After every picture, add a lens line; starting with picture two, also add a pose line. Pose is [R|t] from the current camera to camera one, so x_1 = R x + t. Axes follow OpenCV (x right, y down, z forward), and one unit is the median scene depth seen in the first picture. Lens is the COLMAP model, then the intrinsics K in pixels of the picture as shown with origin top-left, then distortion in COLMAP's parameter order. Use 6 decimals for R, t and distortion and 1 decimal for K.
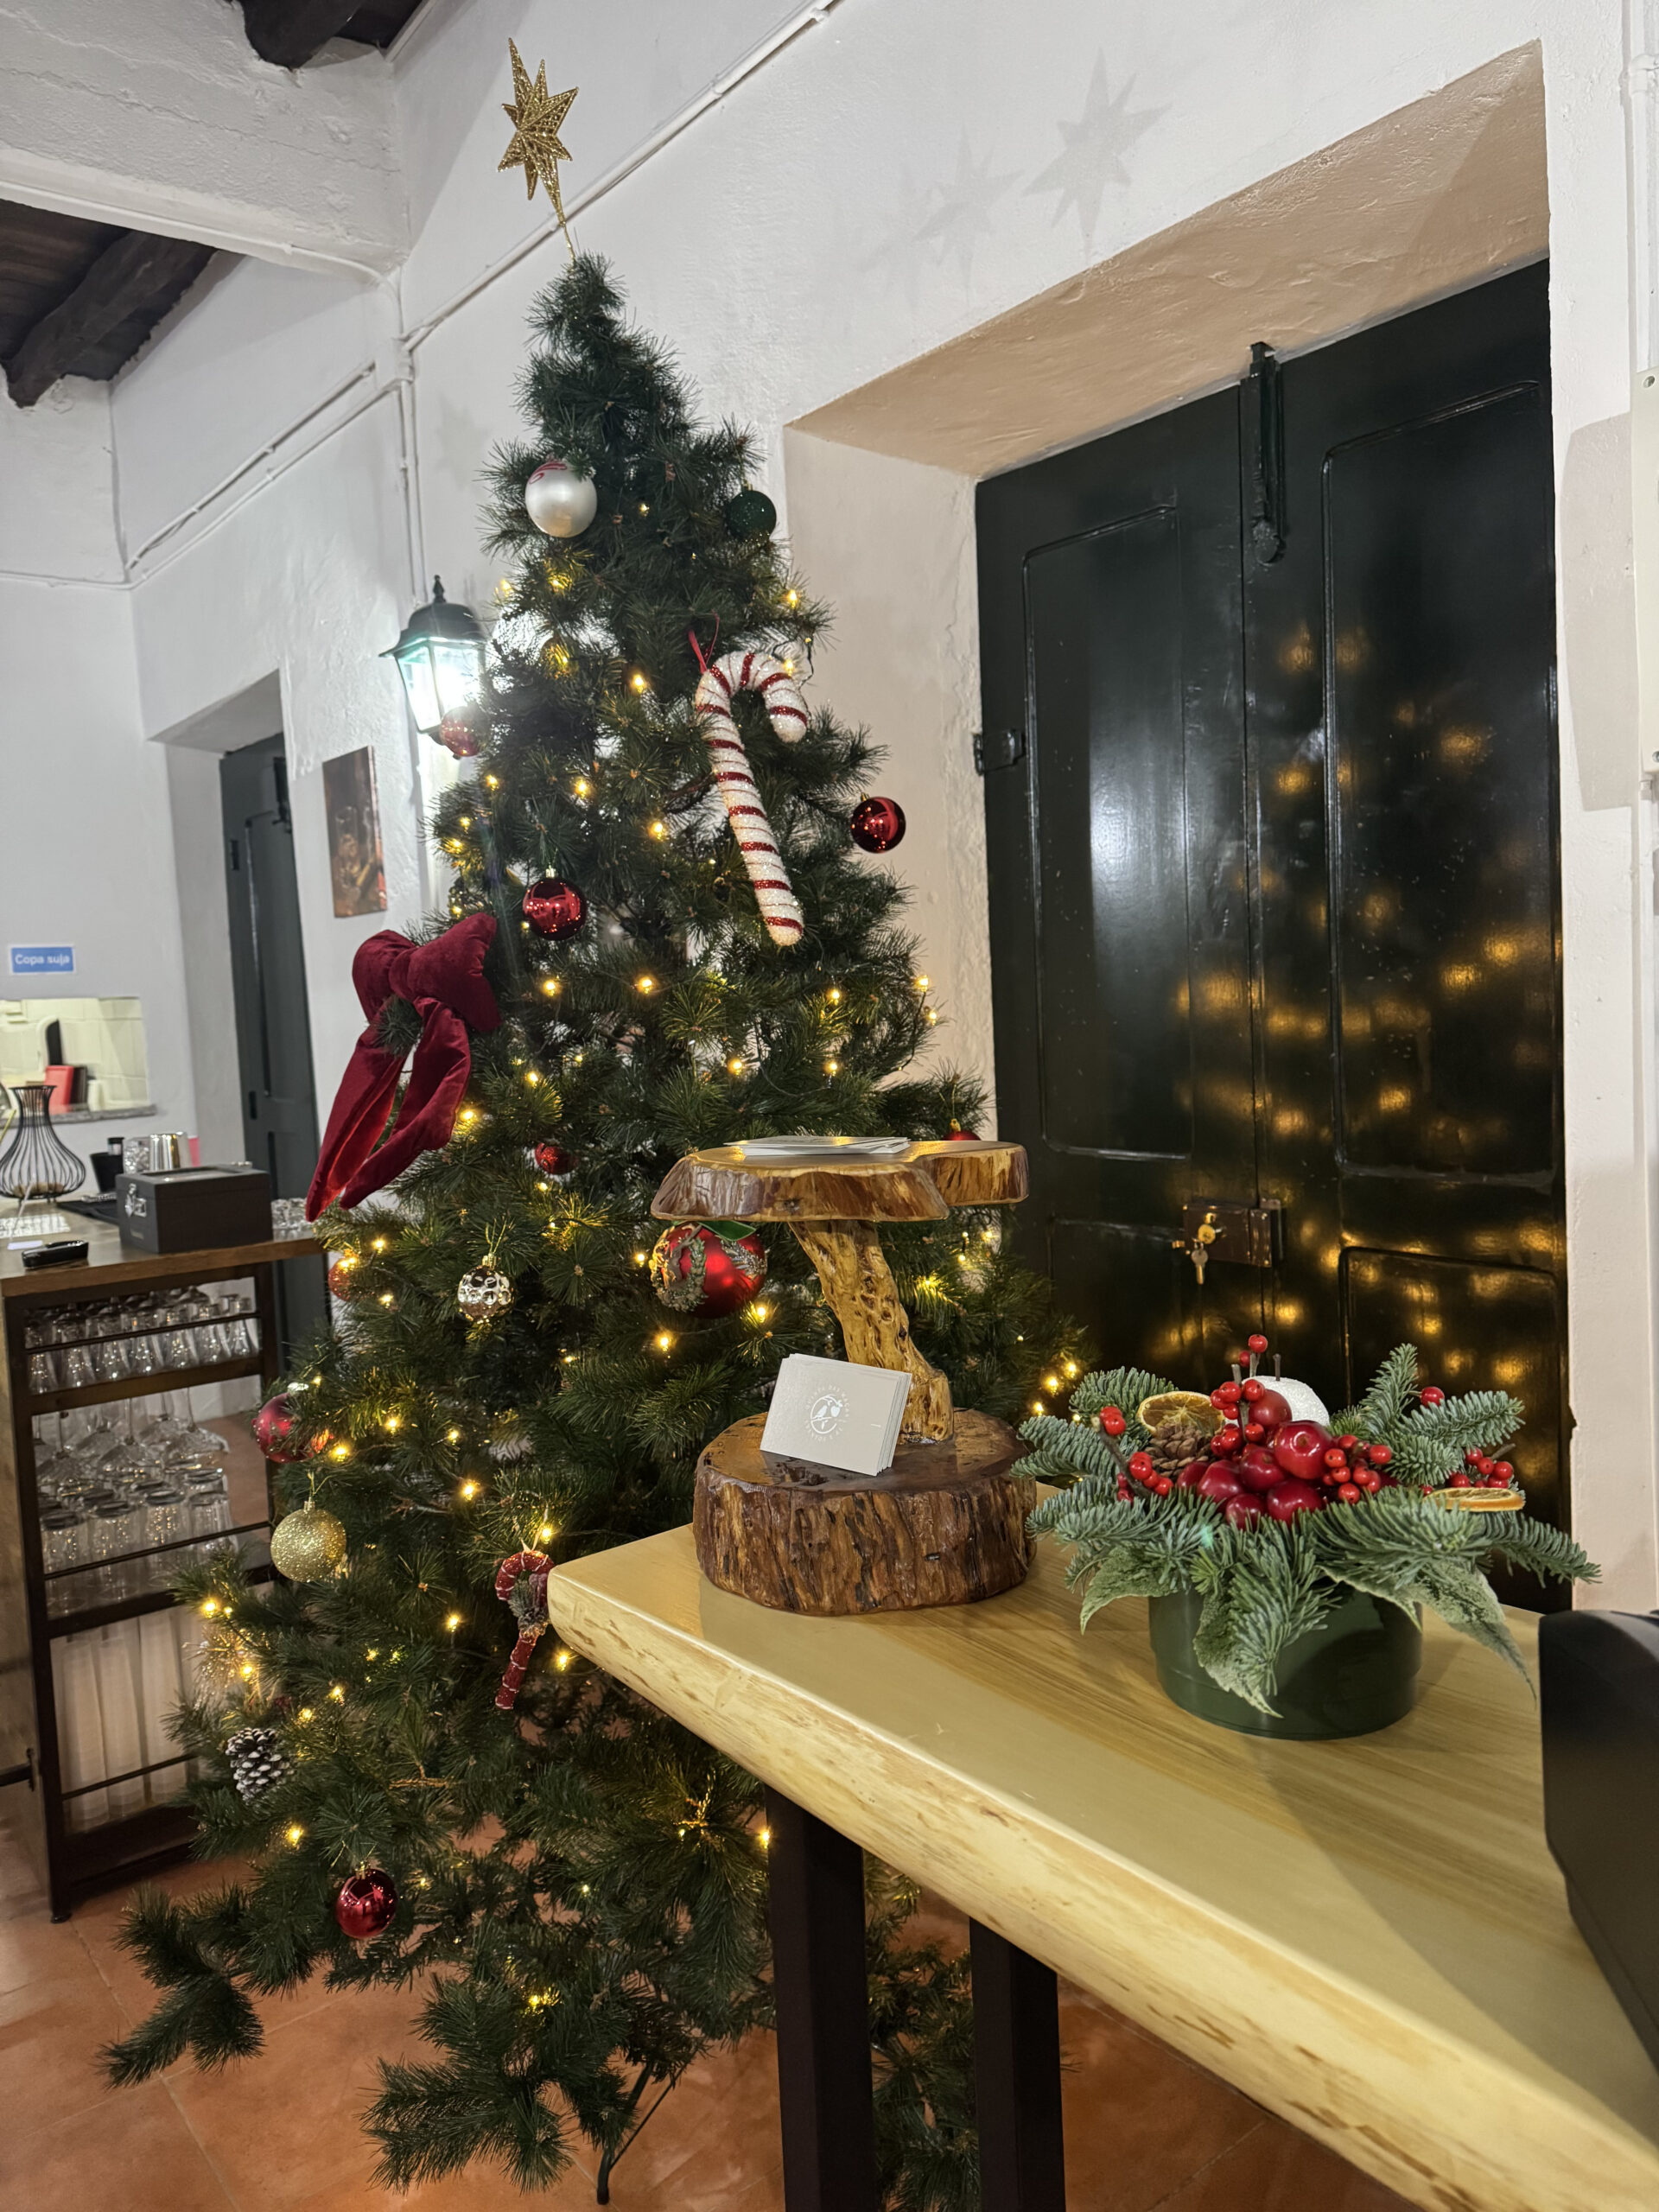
lens RADIAL K [[1505.6, 0, 829.5], [0, 1505.6, 1106.0], [0, 0, 1]] dist [0.038352, -0.046633]
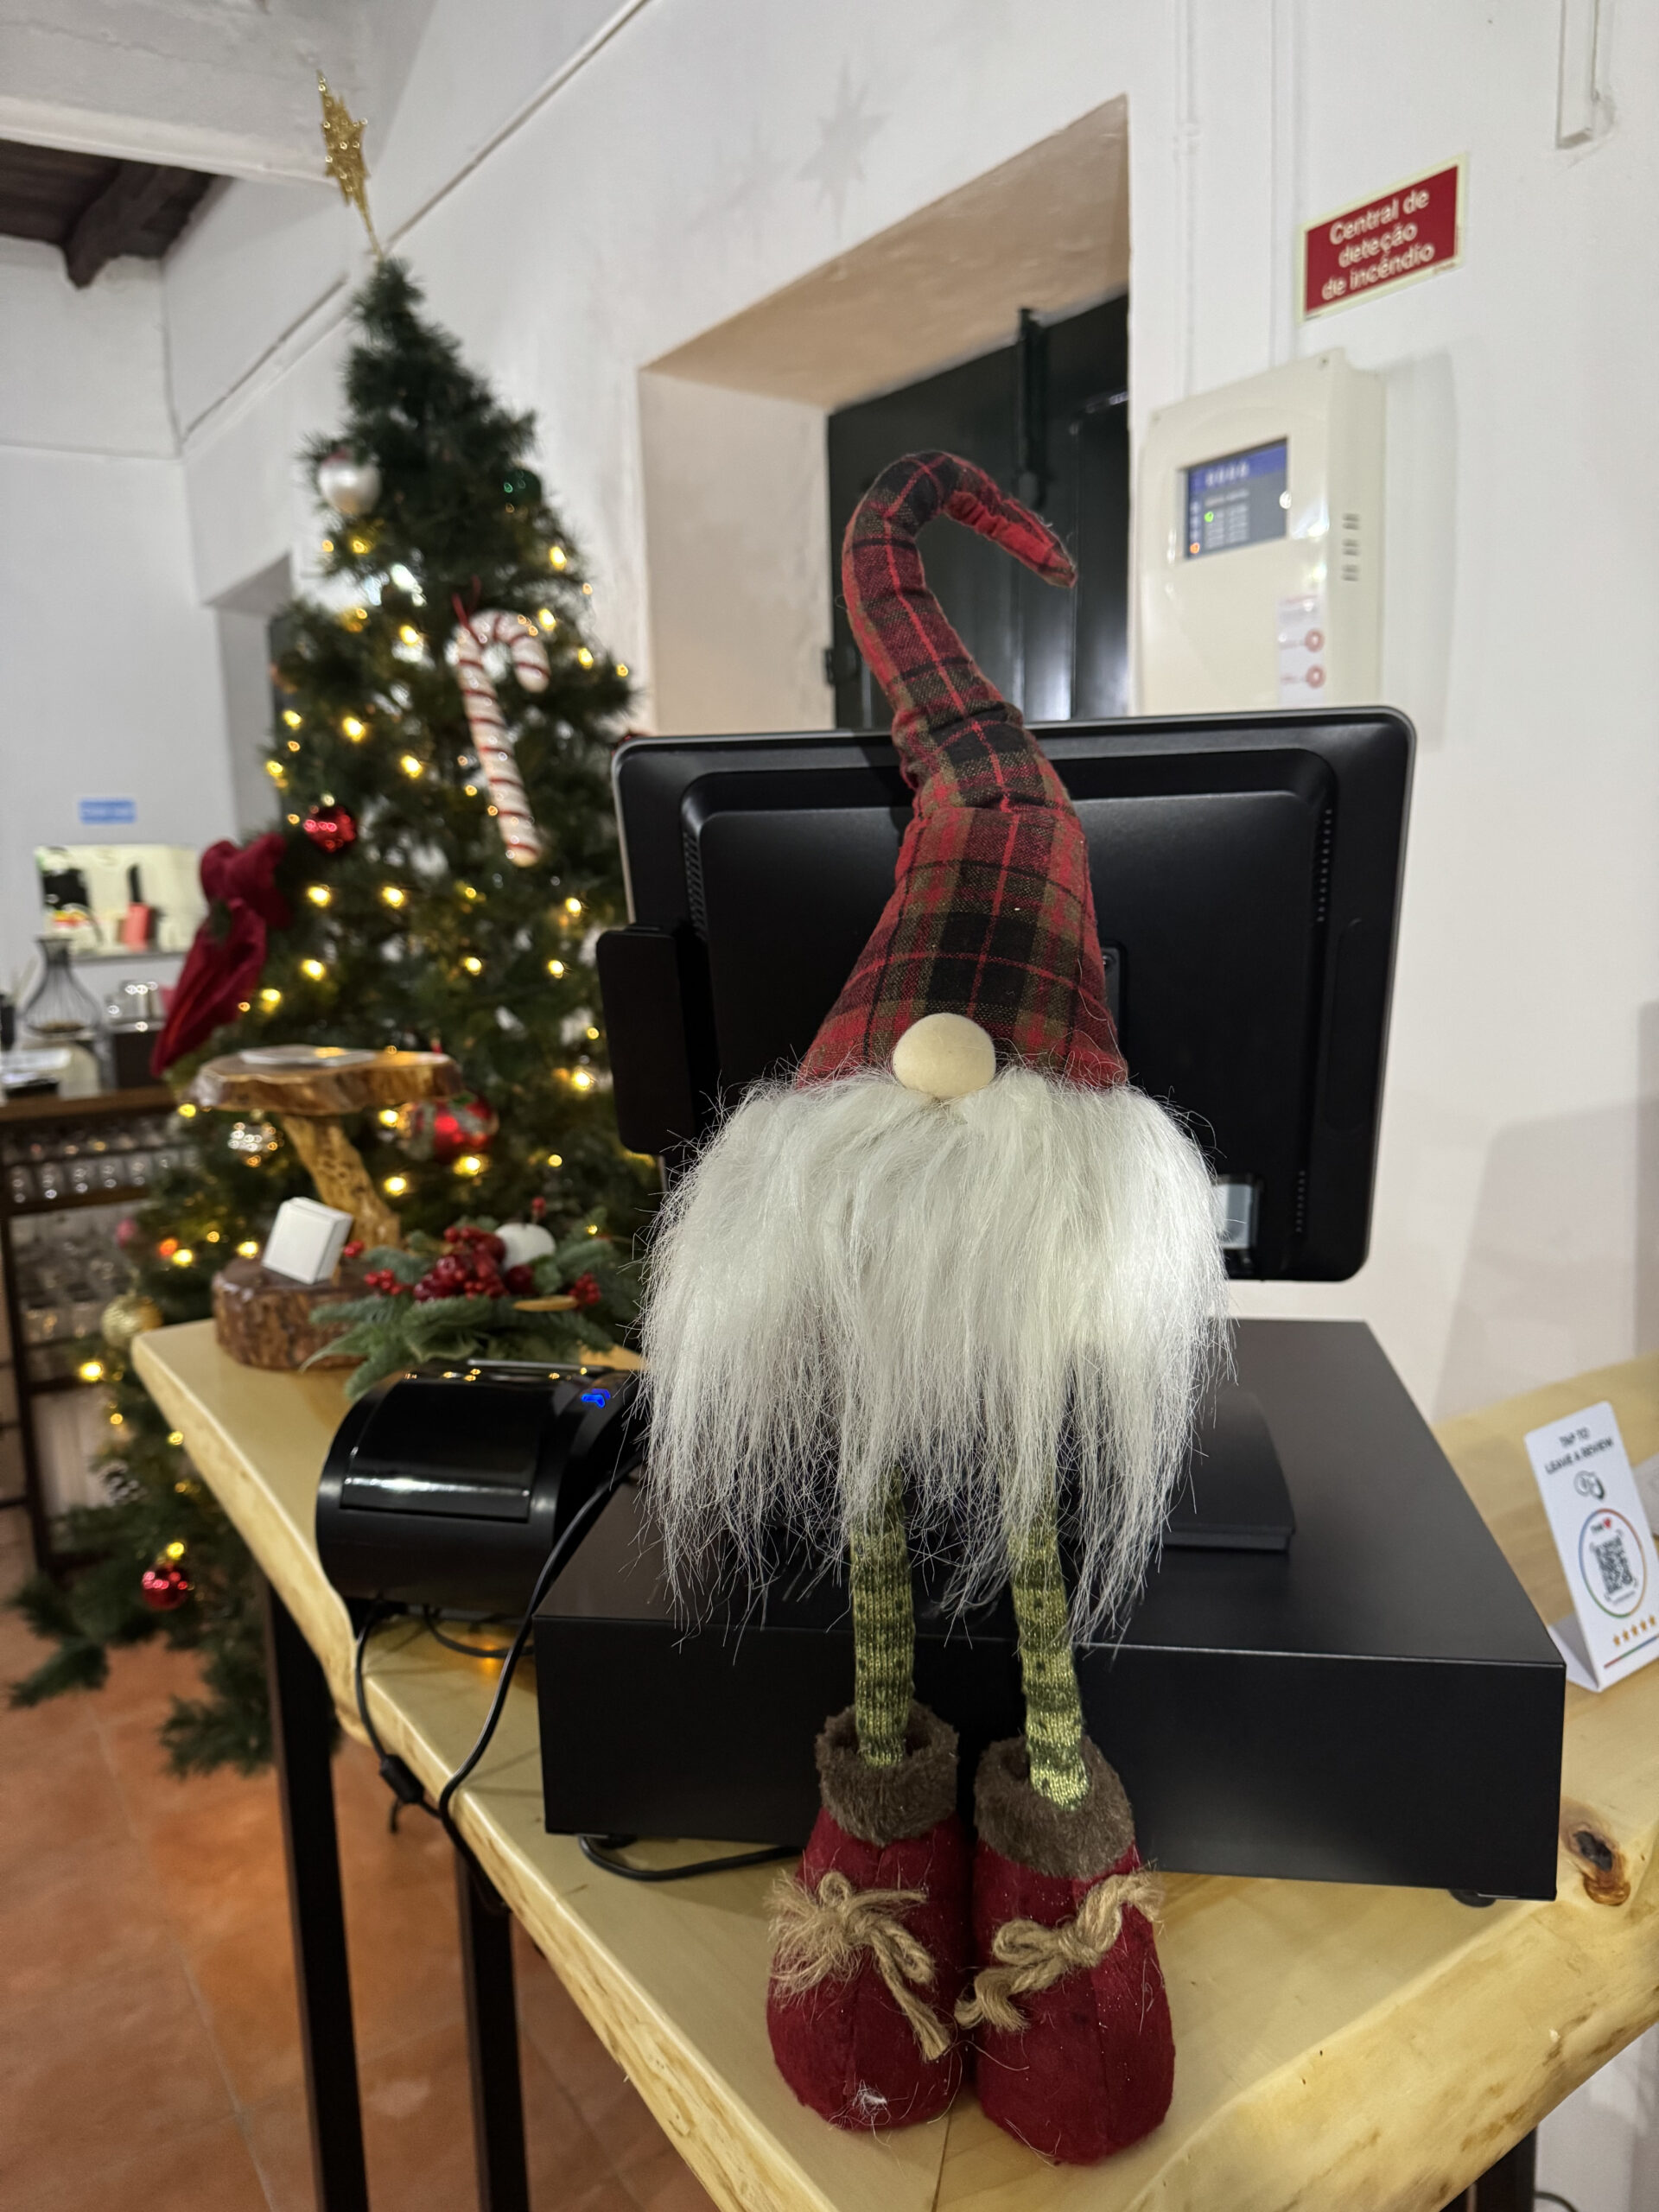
lens RADIAL K [[1535.4, 0, 829.5], [0, 1535.4, 1106.0], [0, 0, 1]] dist [-0.005681, -0.008951]
pose [[0.994854, 0.040509, -0.092870, 0.295637], [-0.030585, 0.993908, 0.105888, -0.045190], [0.096594, -0.102502, 0.990032, -0.188086]]
